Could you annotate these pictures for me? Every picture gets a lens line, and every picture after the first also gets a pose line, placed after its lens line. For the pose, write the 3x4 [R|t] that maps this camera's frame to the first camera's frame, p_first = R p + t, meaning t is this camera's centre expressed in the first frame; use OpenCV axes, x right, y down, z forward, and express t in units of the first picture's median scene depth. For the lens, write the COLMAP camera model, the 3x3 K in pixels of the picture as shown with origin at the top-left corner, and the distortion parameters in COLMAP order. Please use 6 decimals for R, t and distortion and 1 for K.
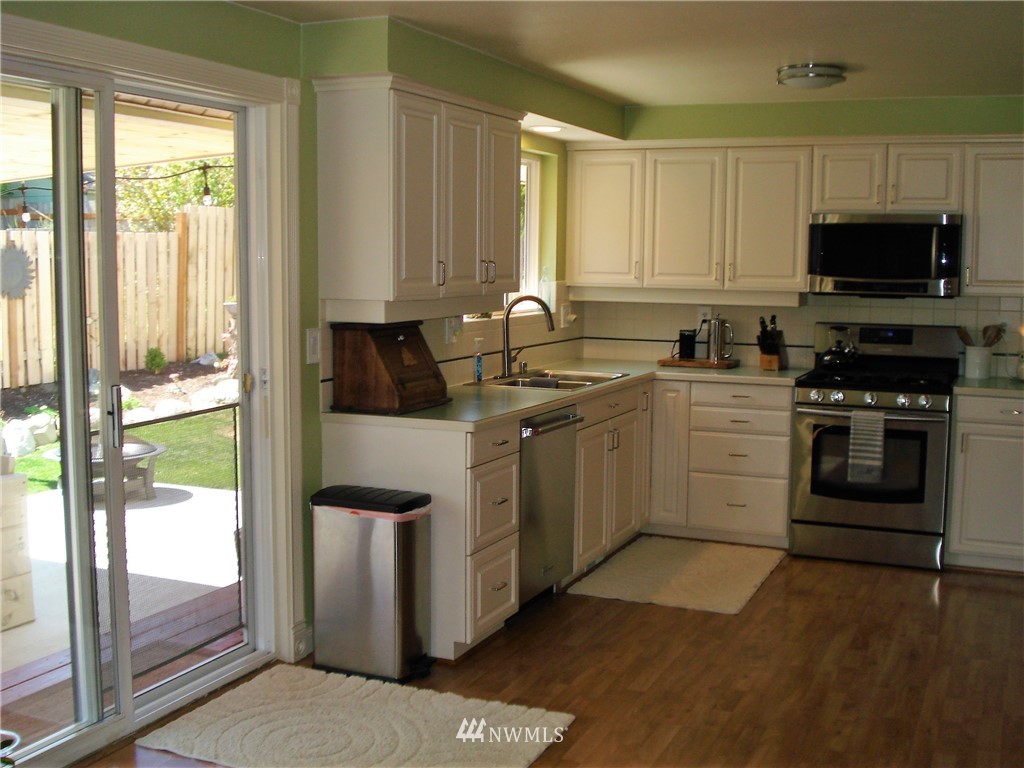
lens RADIAL K [[1165.0, 0, 513.4], [0, 1165.0, 380.5], [0, 0, 1]] dist [-0.059253, -0.117376]
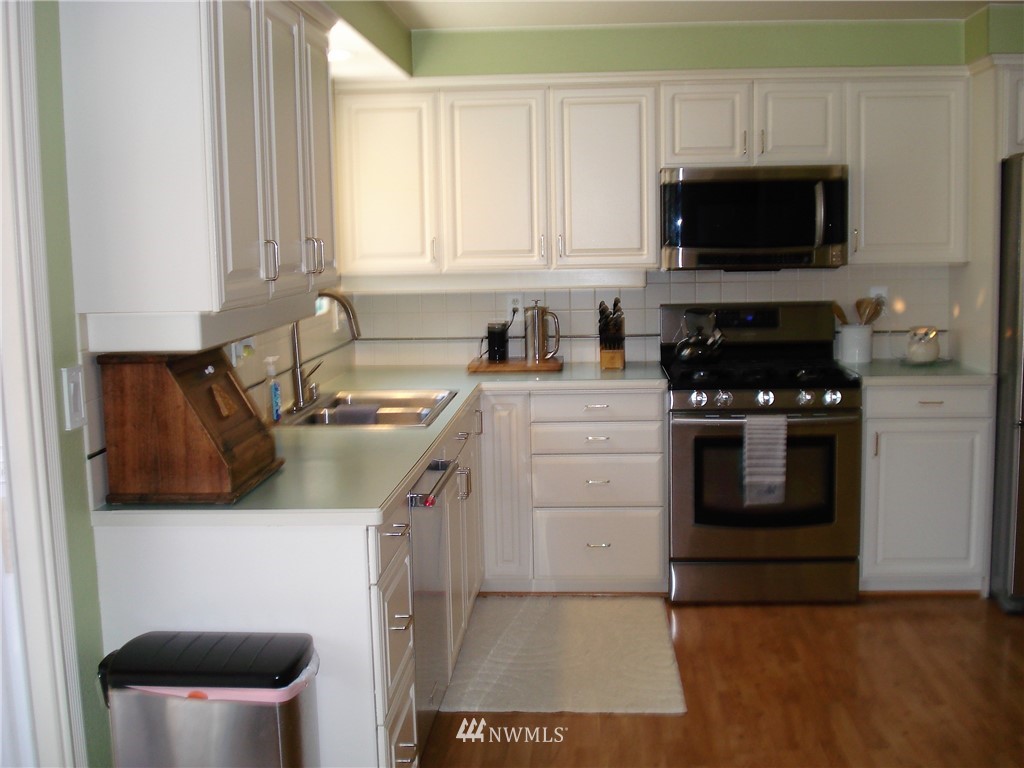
lens RADIAL K [[1165.0, 0, 513.4], [0, 1165.0, 380.5], [0, 0, 1]] dist [-0.059253, -0.117376]
pose [[0.942408, -0.071426, 0.326750, -0.113821], [0.067207, 0.997446, 0.024198, -0.027665], [-0.327644, -0.000845, 0.944801, 0.298745]]
